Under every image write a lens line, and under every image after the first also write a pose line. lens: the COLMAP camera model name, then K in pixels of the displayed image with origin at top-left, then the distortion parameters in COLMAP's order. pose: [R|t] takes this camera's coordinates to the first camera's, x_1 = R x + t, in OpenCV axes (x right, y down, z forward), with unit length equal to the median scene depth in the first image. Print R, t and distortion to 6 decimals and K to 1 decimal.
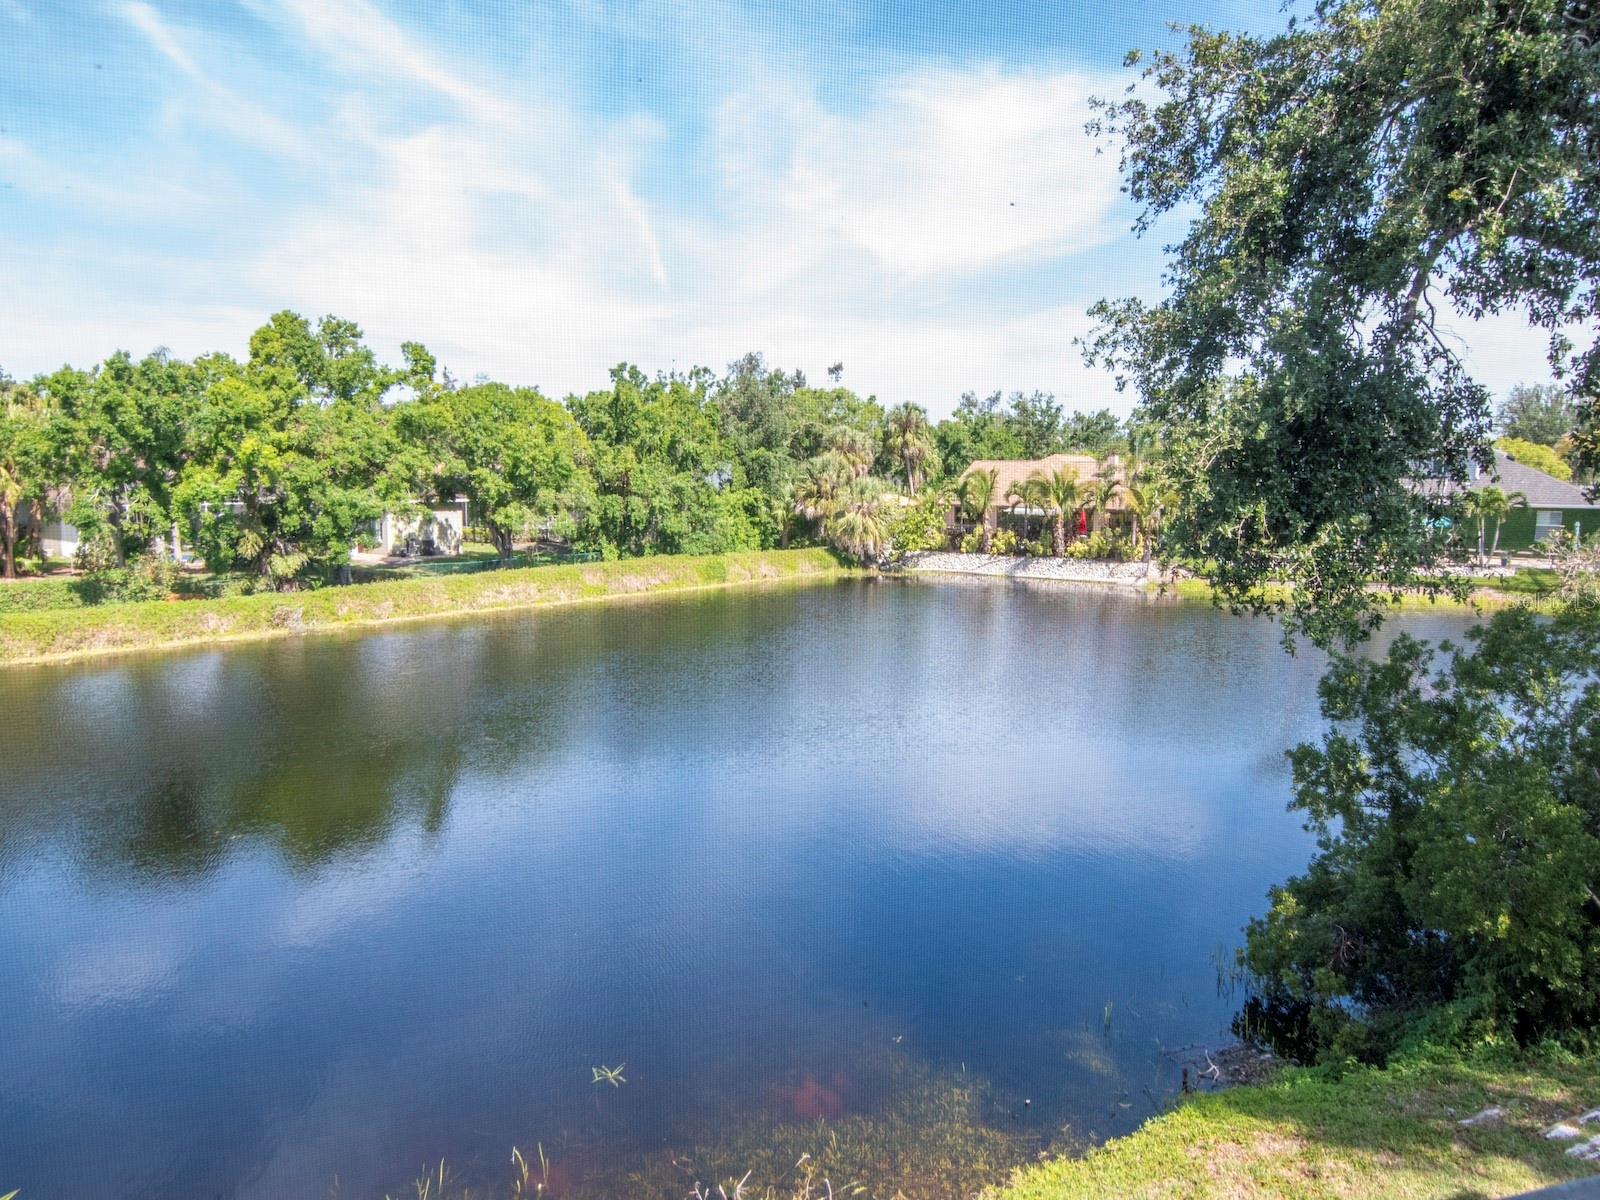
lens RADIAL K [[1052.4, 0, 806.1], [0, 1052.4, 578.7], [0, 0, 1]] dist [0.012035, -0.030493]
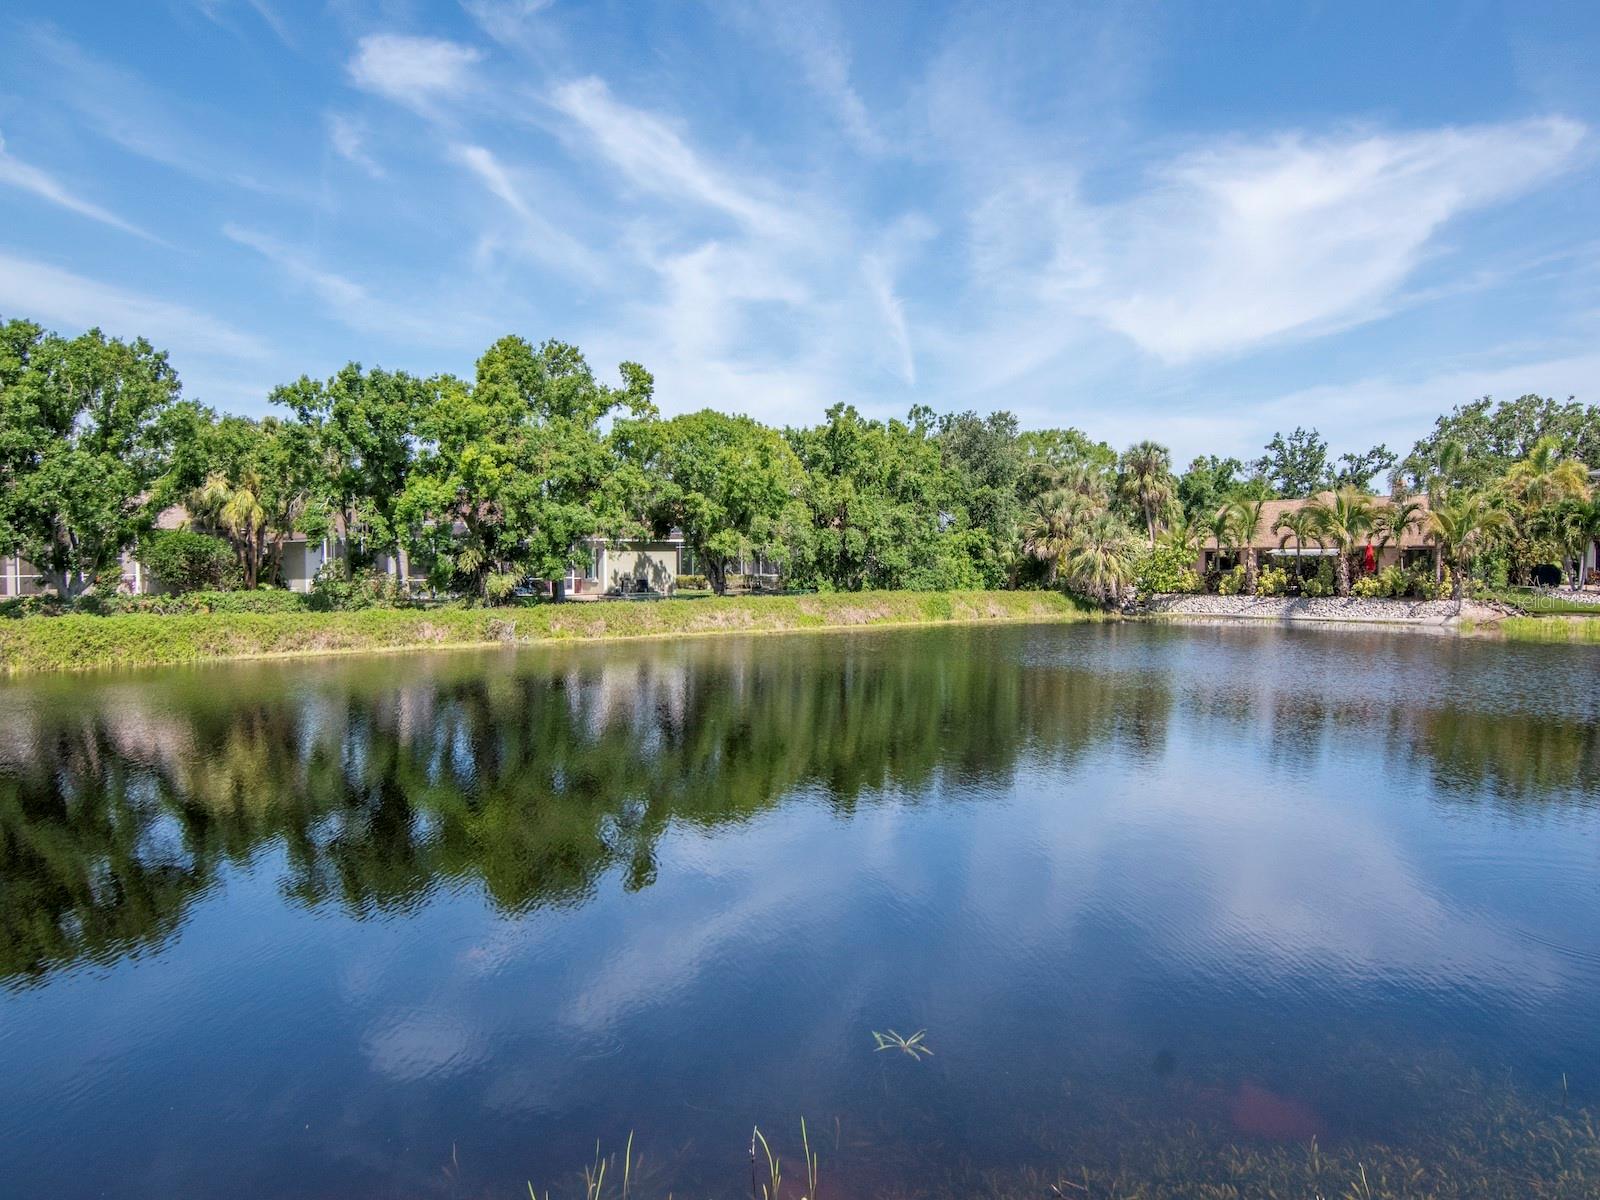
lens RADIAL K [[1047.5, 0, 790.8], [0, 1047.5, 604.9], [0, 0, 1]] dist [-0.003757, -0.003946]
pose [[0.978757, -0.003998, -0.204986, -0.029429], [-0.010823, 0.997408, -0.071130, 0.062768], [0.204739, 0.071837, 0.976177, 0.095644]]
